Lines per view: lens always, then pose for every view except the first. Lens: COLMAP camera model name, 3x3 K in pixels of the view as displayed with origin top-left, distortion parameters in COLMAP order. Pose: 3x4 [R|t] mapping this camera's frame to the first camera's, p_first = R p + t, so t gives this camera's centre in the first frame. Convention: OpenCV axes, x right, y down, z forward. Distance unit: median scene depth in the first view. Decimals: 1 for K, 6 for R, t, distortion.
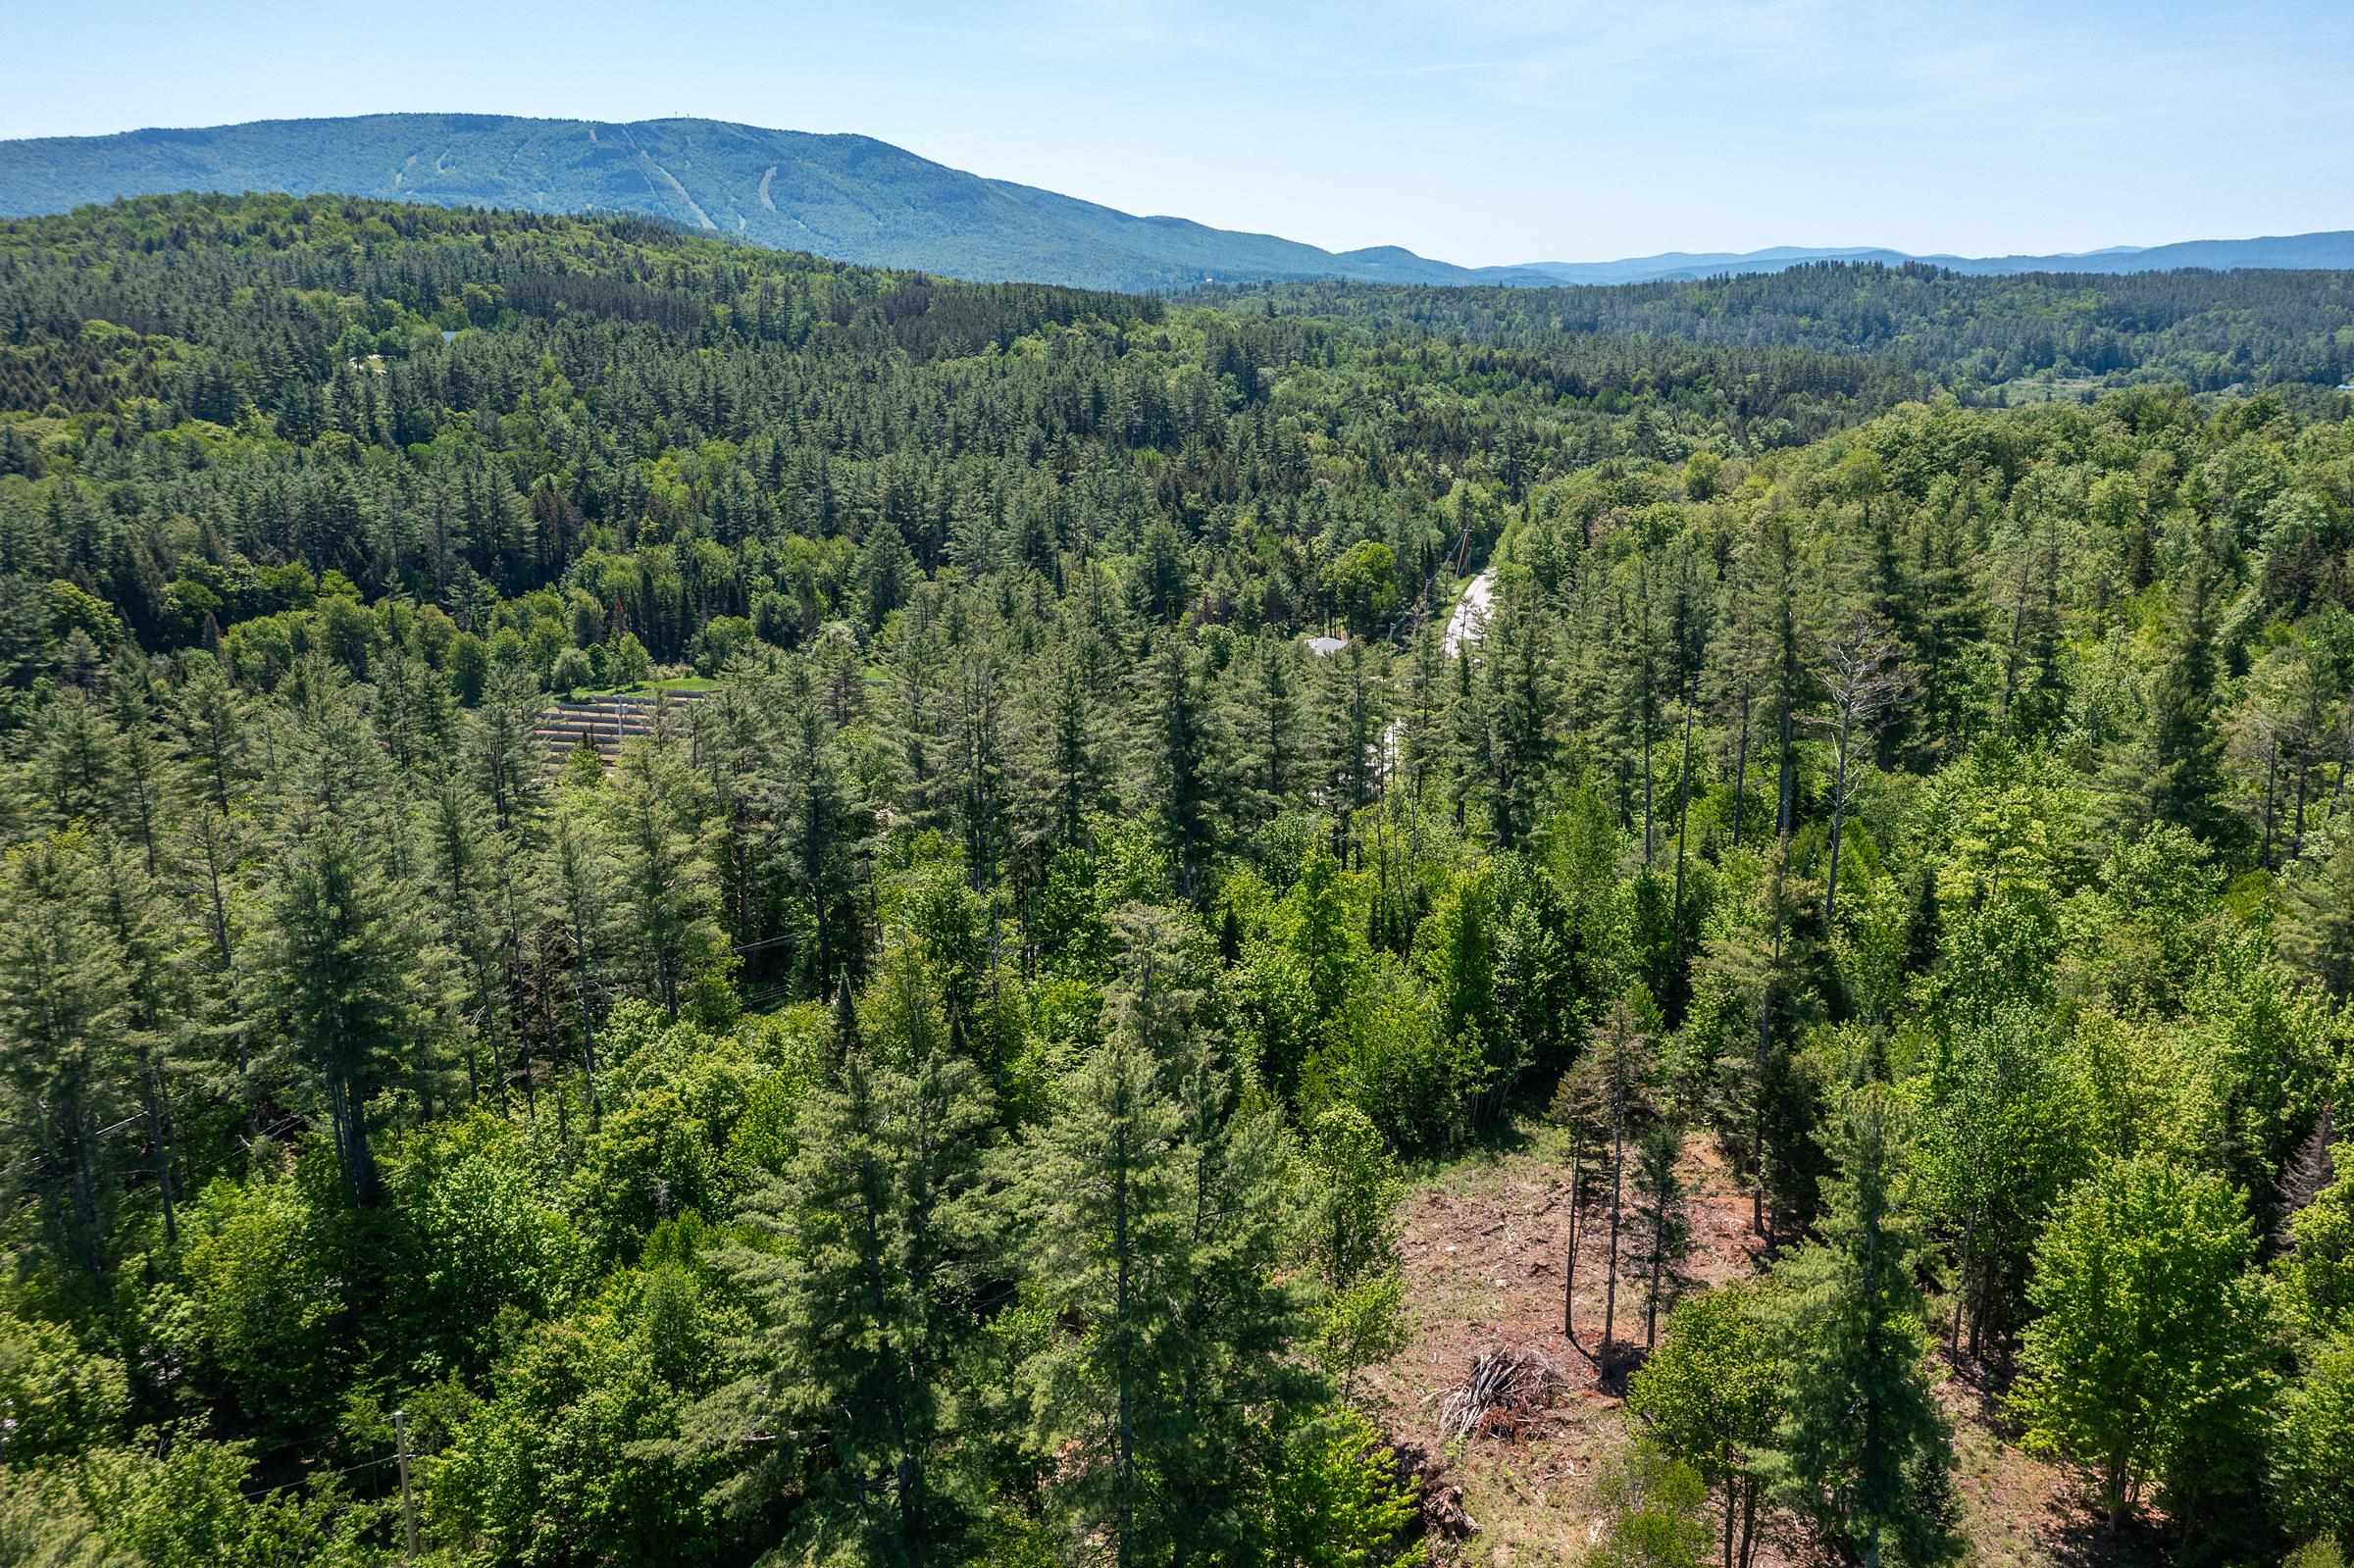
lens RADIAL K [[1867.2, 0, 1177.0], [0, 1867.2, 784.0], [0, 0, 1]] dist [-0.001834, 0.007141]
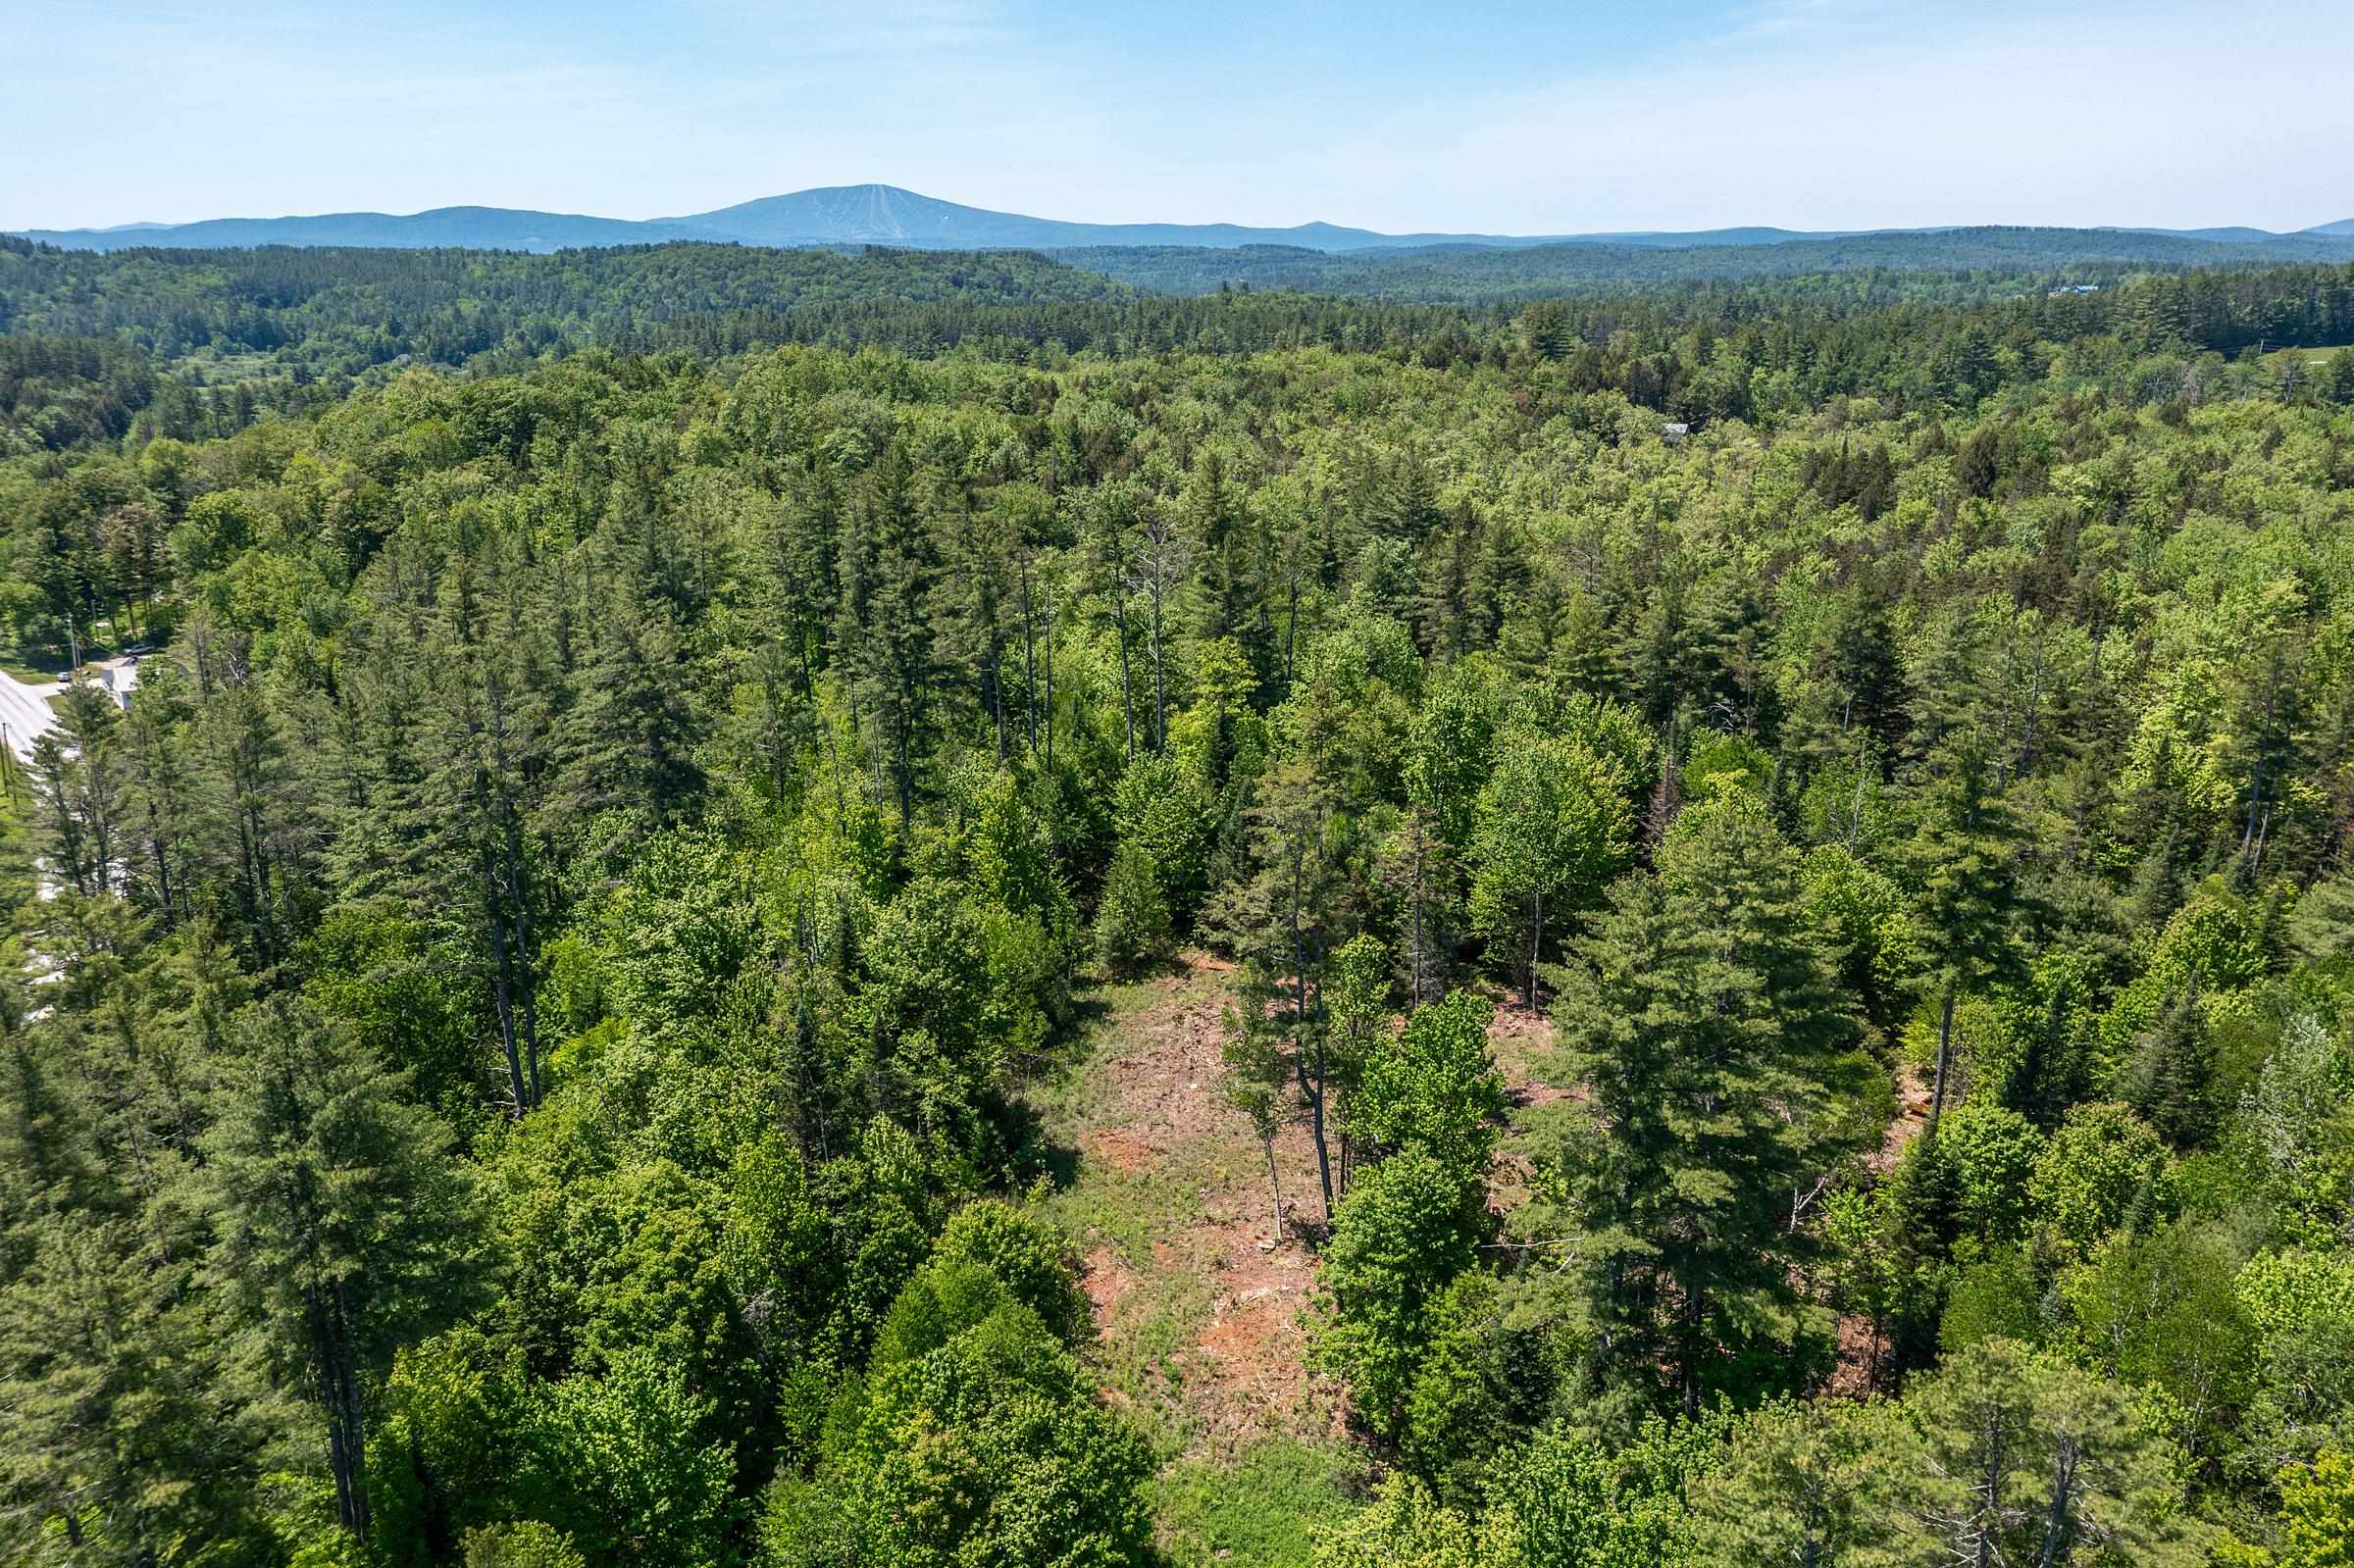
lens RADIAL K [[1866.9, 0, 1185.0], [0, 1866.9, 784.9], [0, 0, 1]] dist [0.001618, 0.007992]
pose [[0.586938, -0.215411, 0.780450, -0.147473], [0.206718, 0.971878, 0.112785, -0.012145], [-0.782797, 0.095135, 0.614961, 0.059644]]
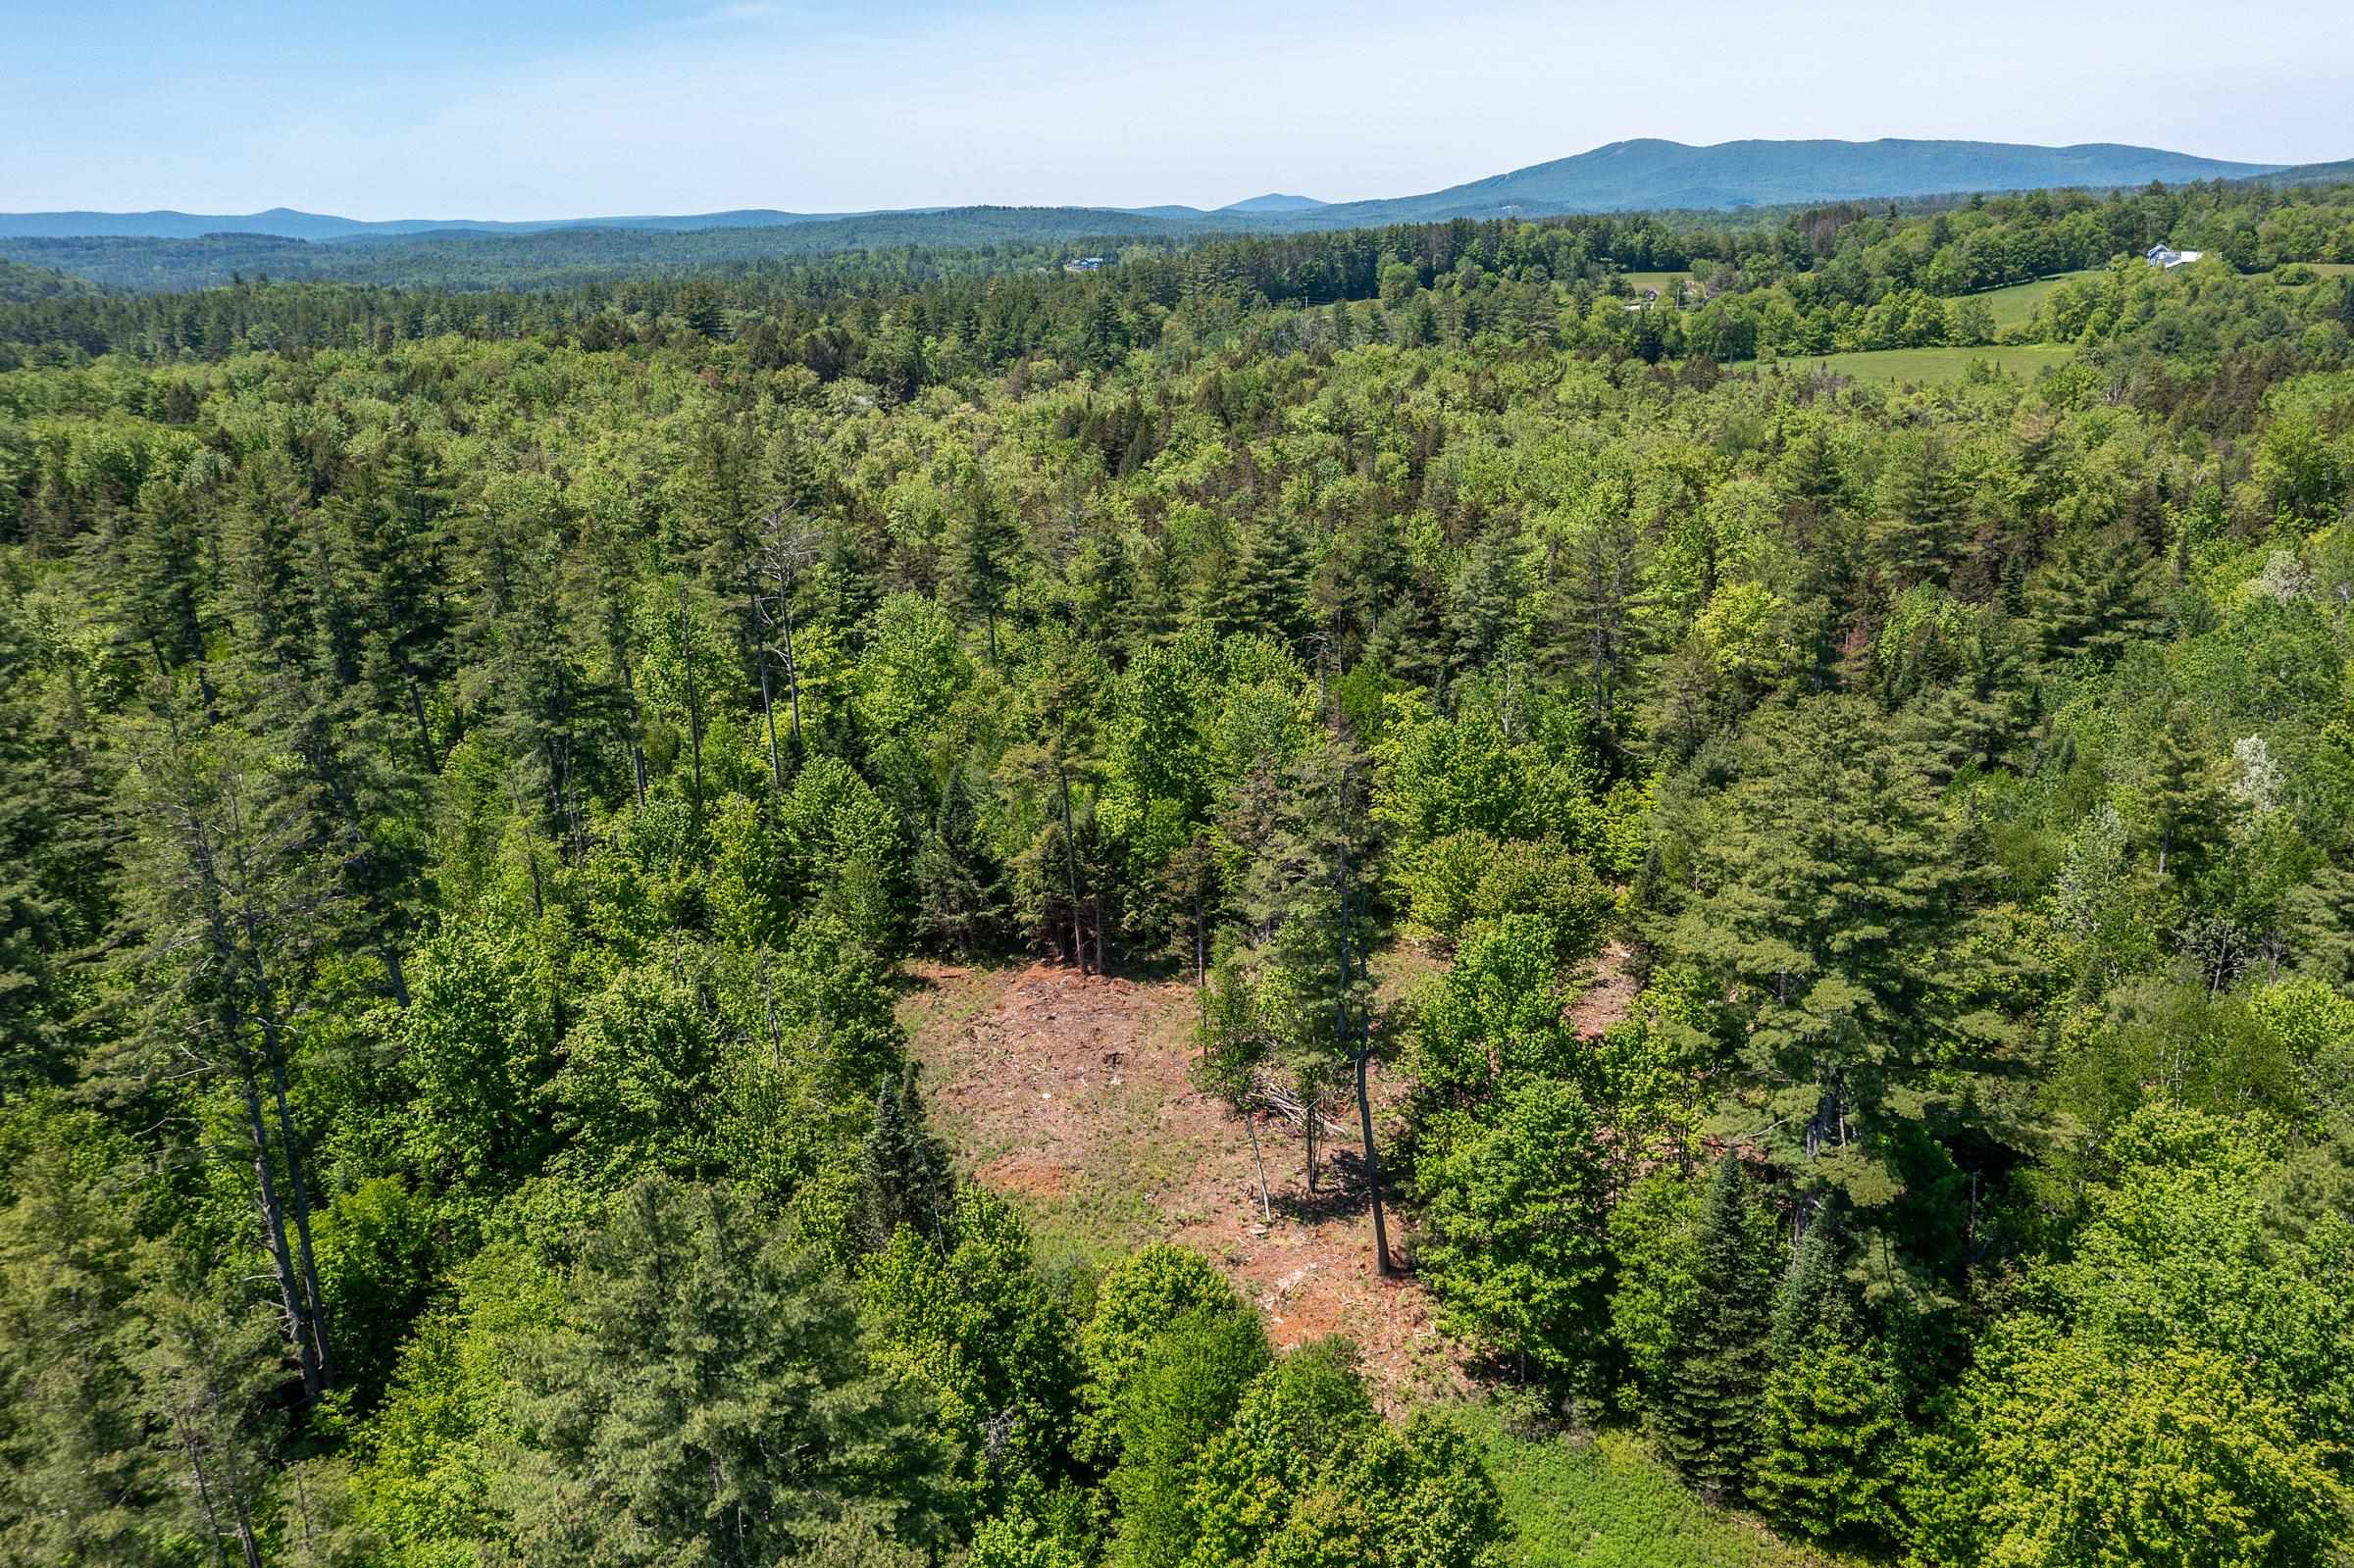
lens RADIAL K [[1876.6, 0, 1182.8], [0, 1876.6, 777.8], [0, 0, 1]] dist [0.000418, 0.009400]
pose [[0.125953, -0.274507, 0.953300, -0.167378], [0.272972, 0.933448, 0.232725, -0.029678], [-0.953741, 0.230912, 0.192503, 0.142819]]
